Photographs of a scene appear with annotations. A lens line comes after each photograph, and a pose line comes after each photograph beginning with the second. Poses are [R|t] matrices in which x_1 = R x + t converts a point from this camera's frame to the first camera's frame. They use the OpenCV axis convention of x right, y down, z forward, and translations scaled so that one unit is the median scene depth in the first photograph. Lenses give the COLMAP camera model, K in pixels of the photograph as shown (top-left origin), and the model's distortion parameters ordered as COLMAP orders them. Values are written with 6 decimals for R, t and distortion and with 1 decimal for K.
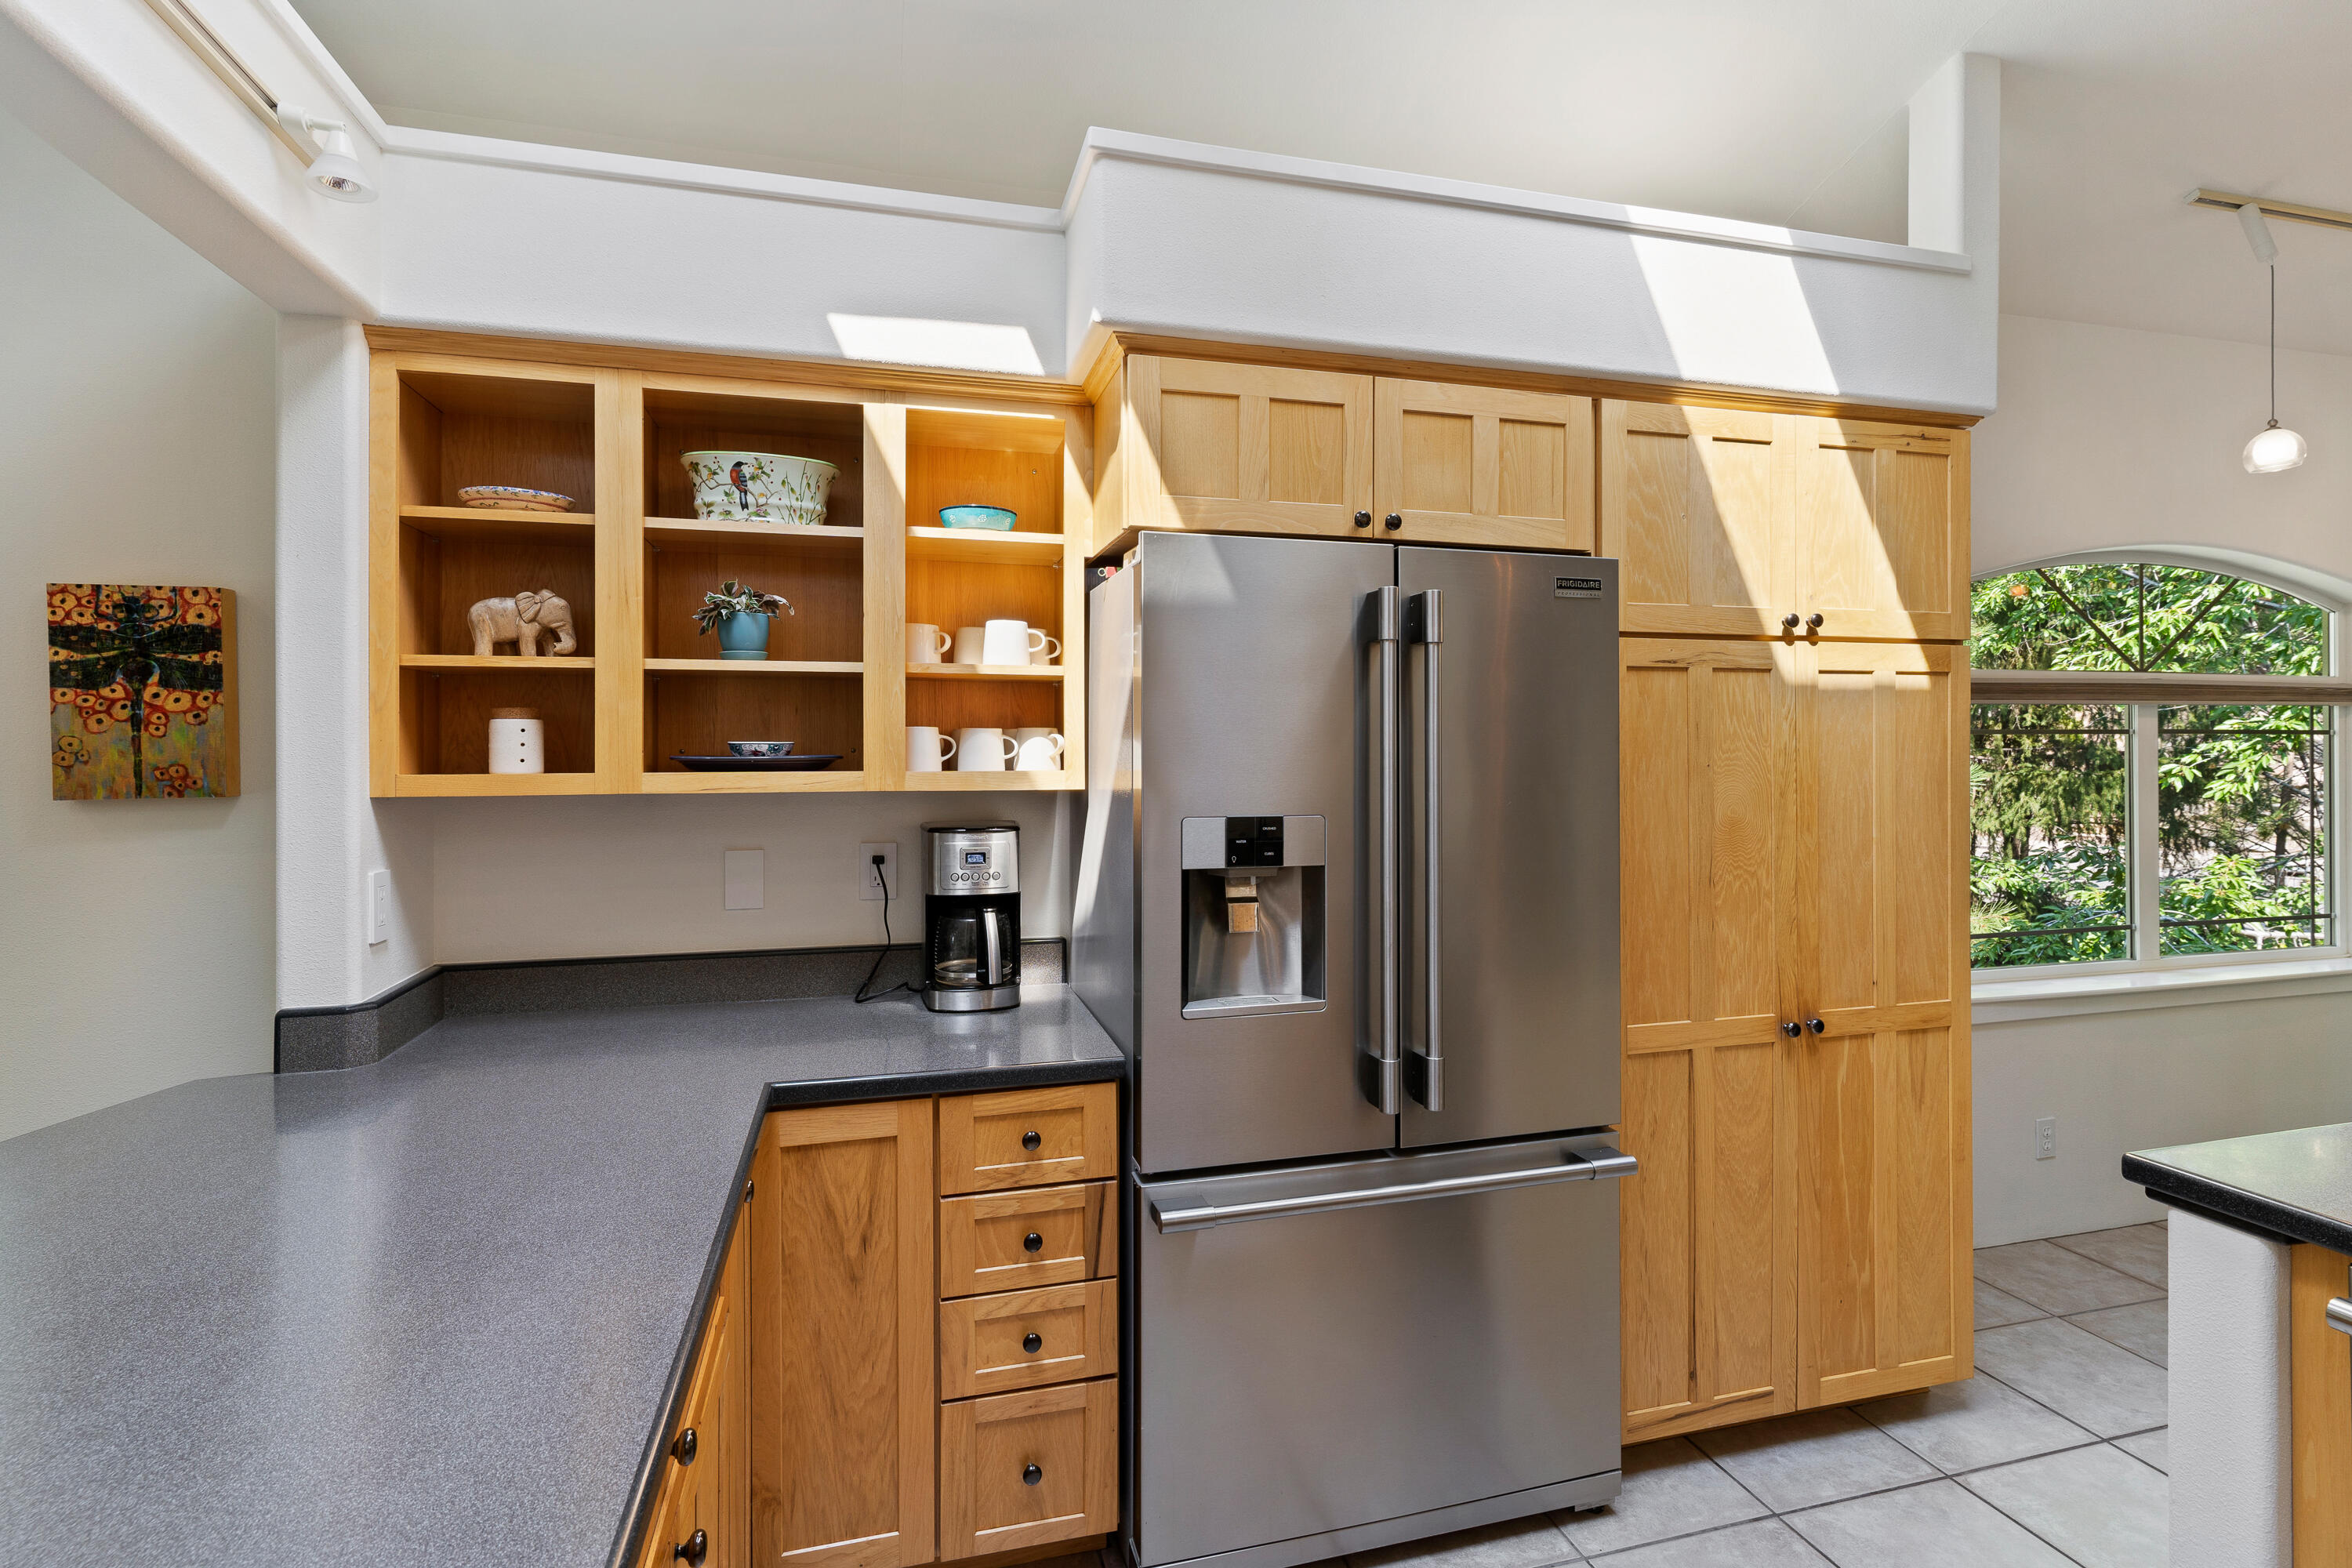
lens RADIAL K [[1147.4, 0, 1186.9], [0, 1147.4, 752.8], [0, 0, 1]] dist [0.002664, 0.000231]
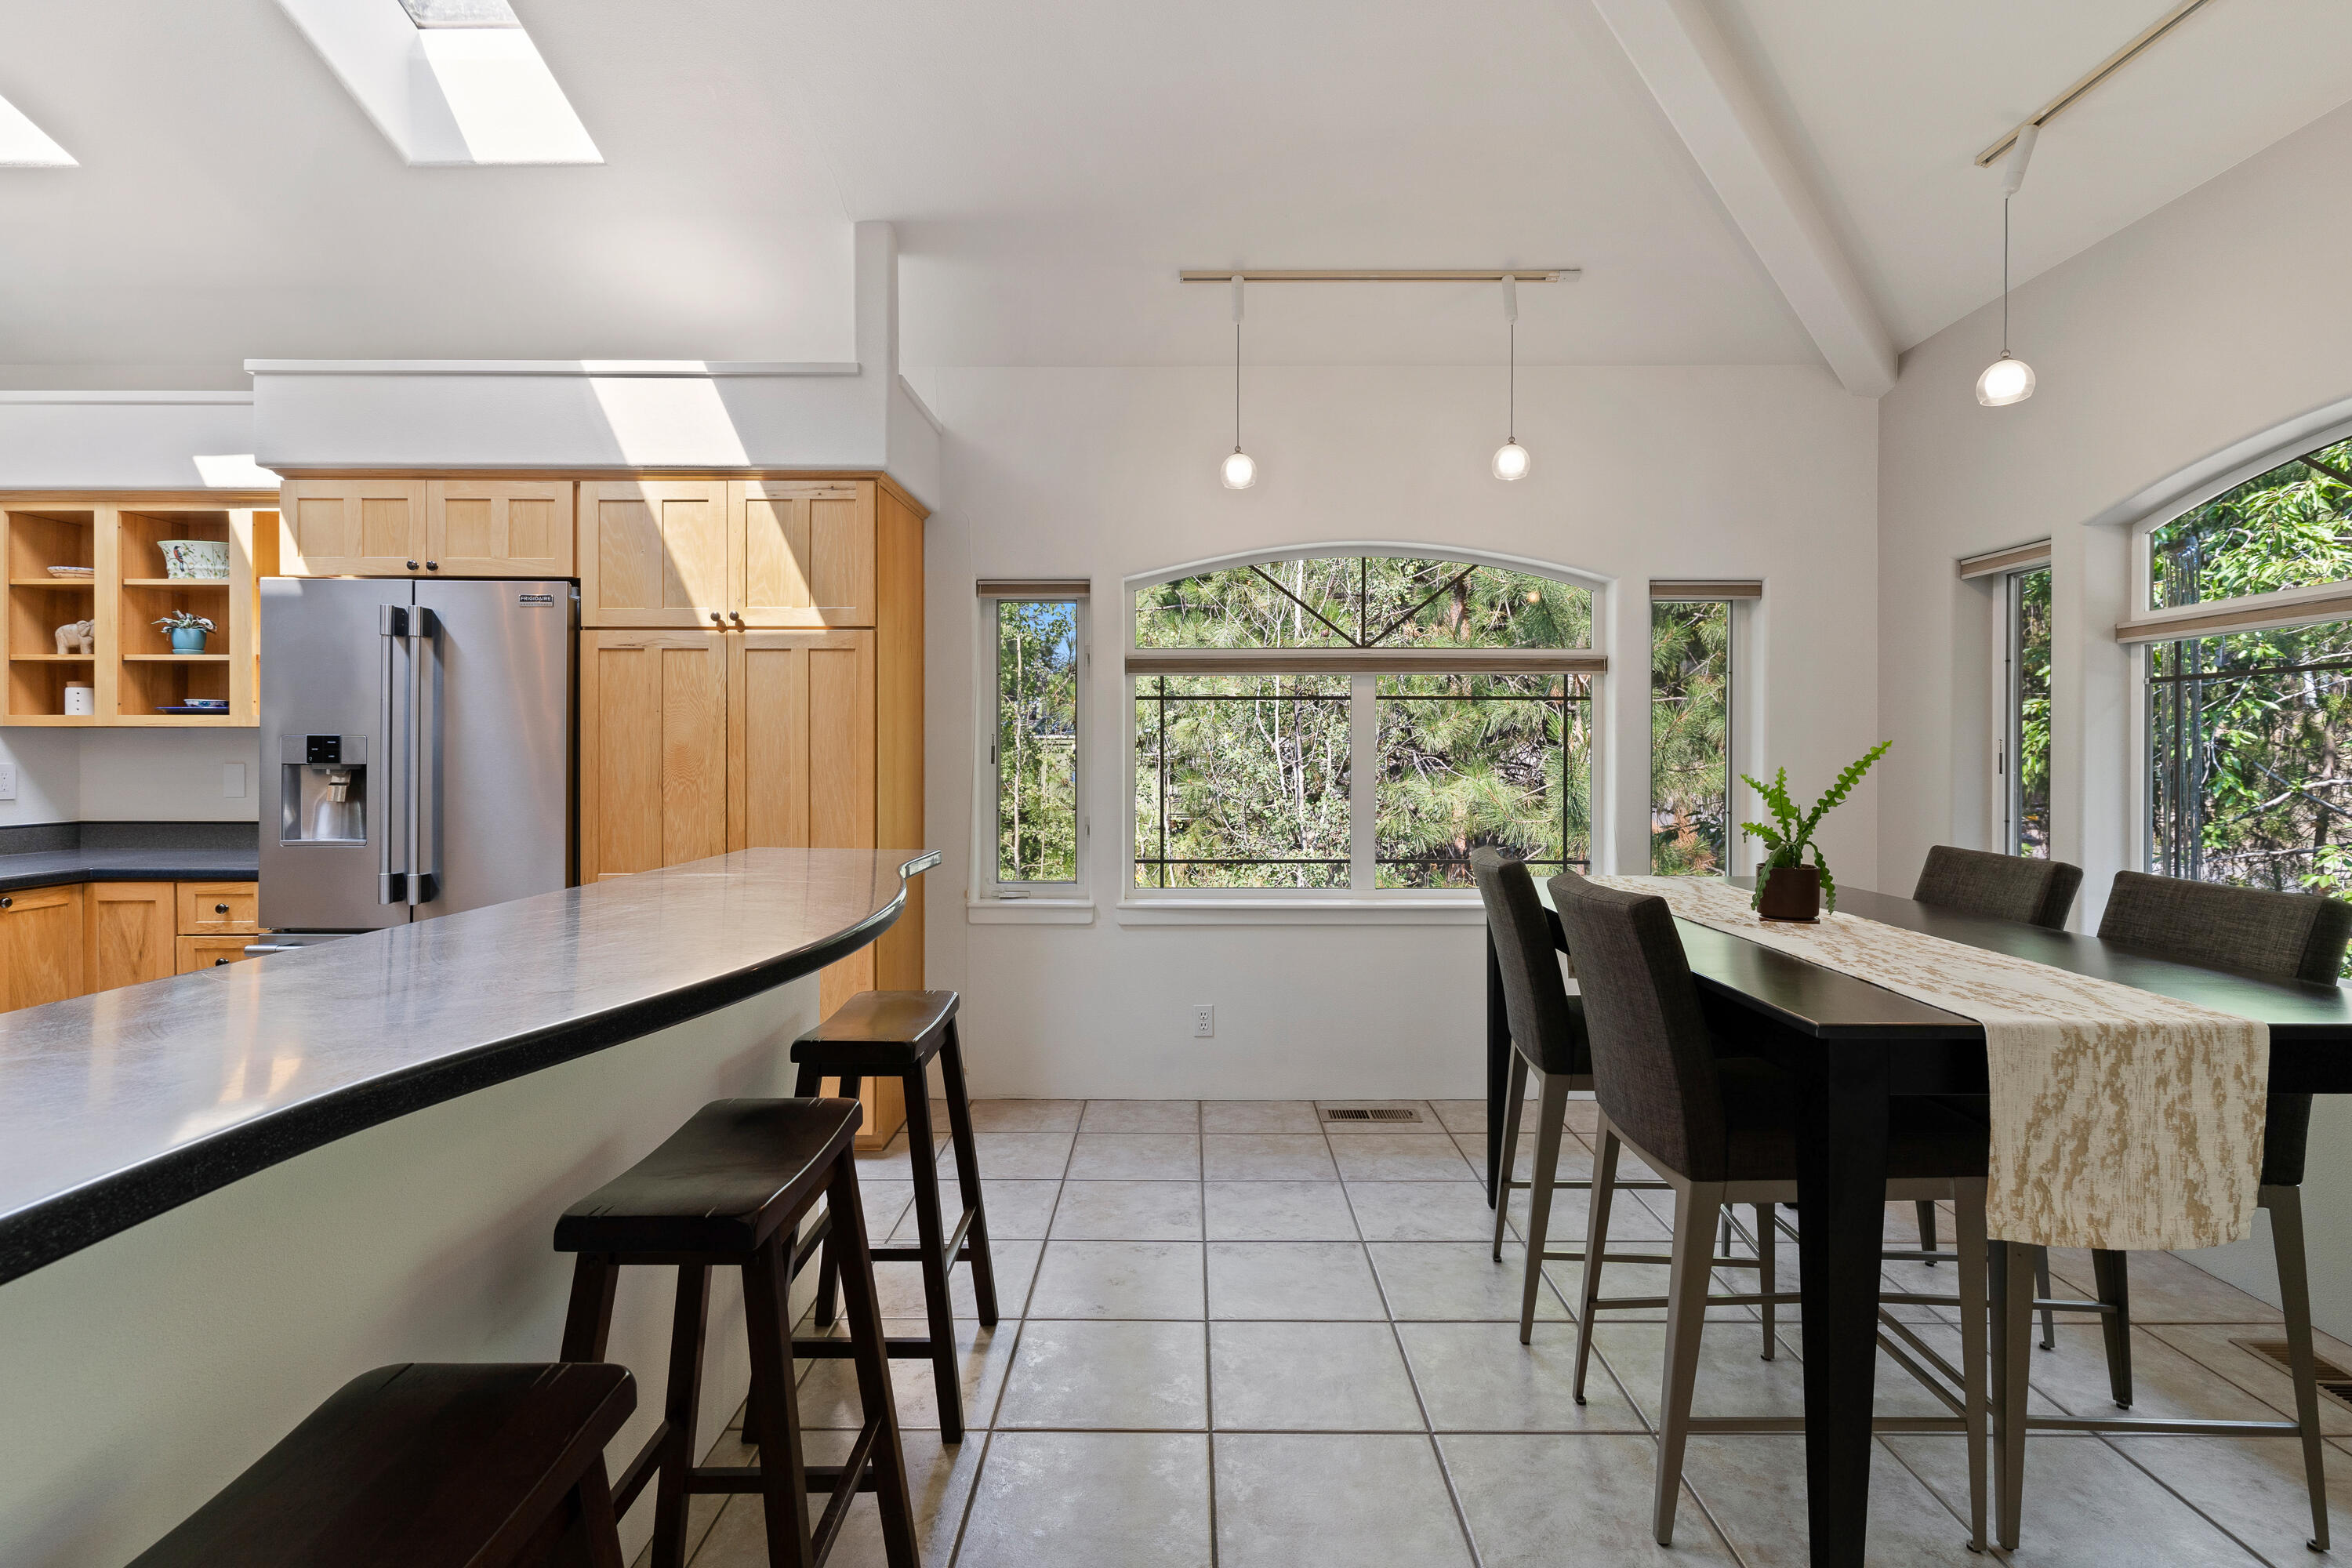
lens RADIAL K [[1120.9, 0, 1174.8], [0, 1120.9, 763.0], [0, 0, 1]] dist [0.002160, 0.000620]
pose [[0.962165, 0.007112, -0.272376, 1.598730], [-0.005209, 0.999957, 0.007709, 0.068646], [0.272419, -0.005998, 0.962160, -0.285923]]
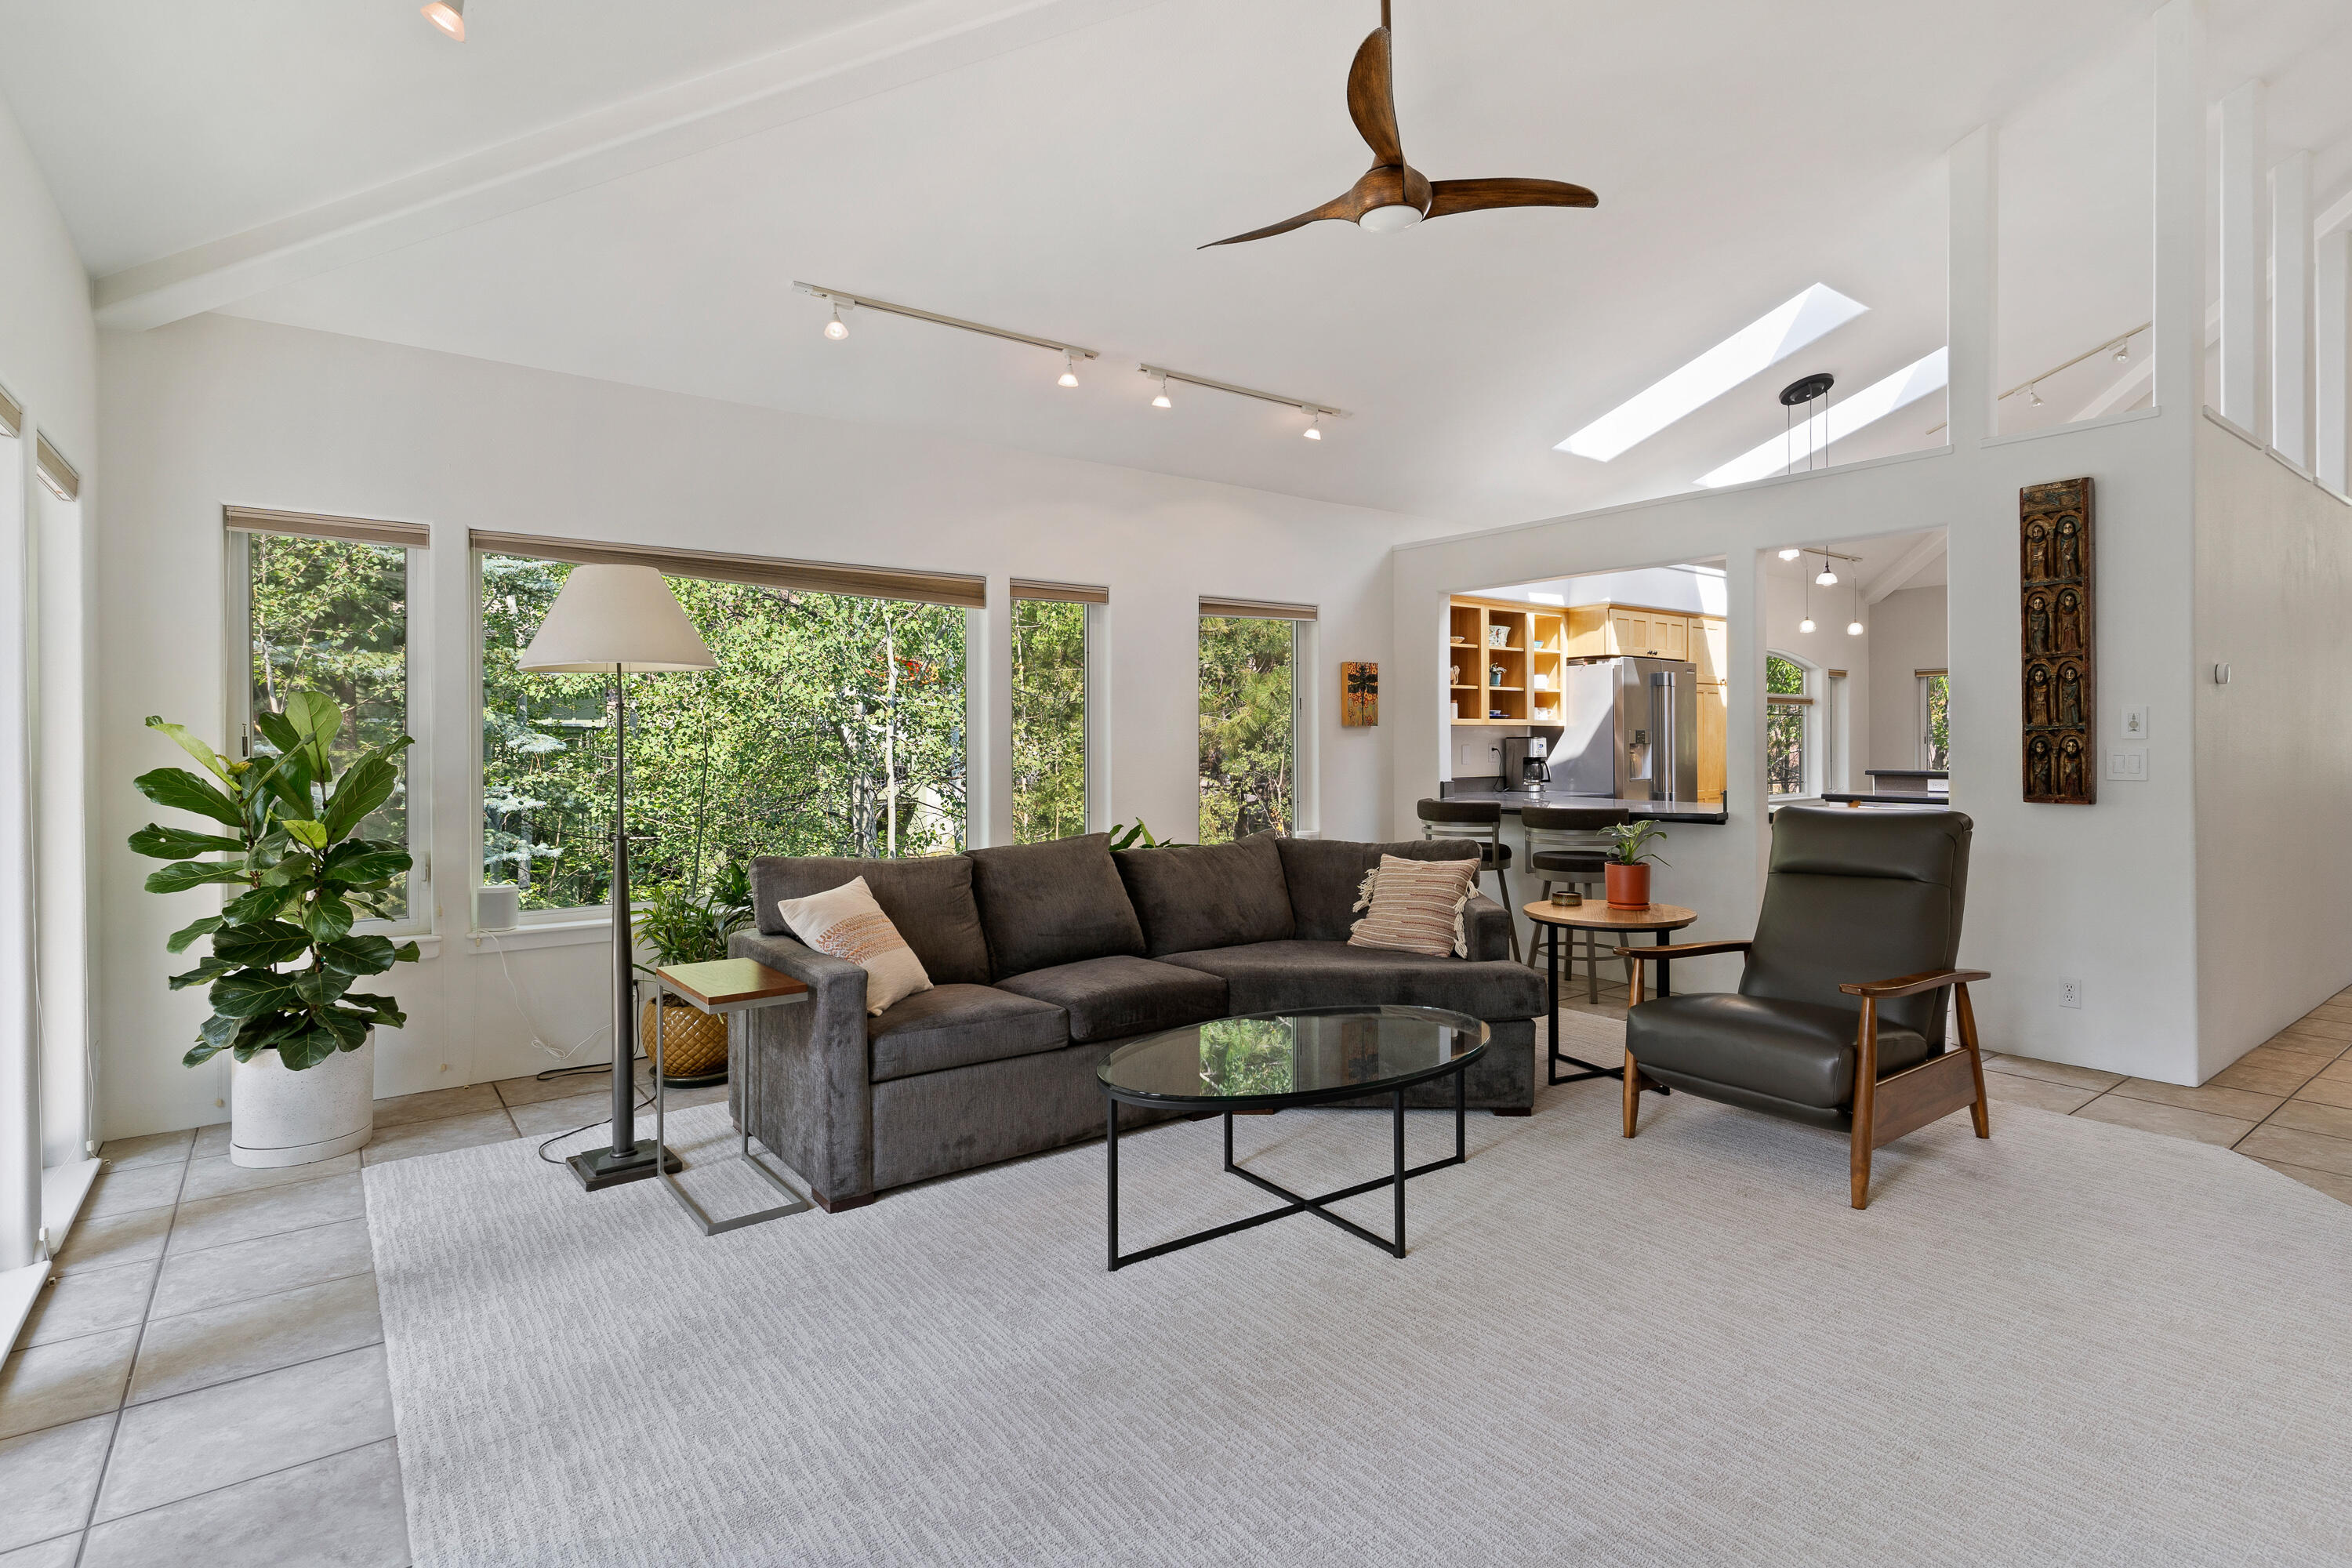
lens RADIAL K [[1168.3, 0, 1186.7], [0, 1168.3, 744.1], [0, 0, 1]] dist [-0.000825, 0.000250]
pose [[0.929326, -0.002680, 0.369249, -2.487765], [0.004201, 0.999986, -0.003315, 0.095864], [-0.369235, 0.004632, 0.929324, -1.852285]]
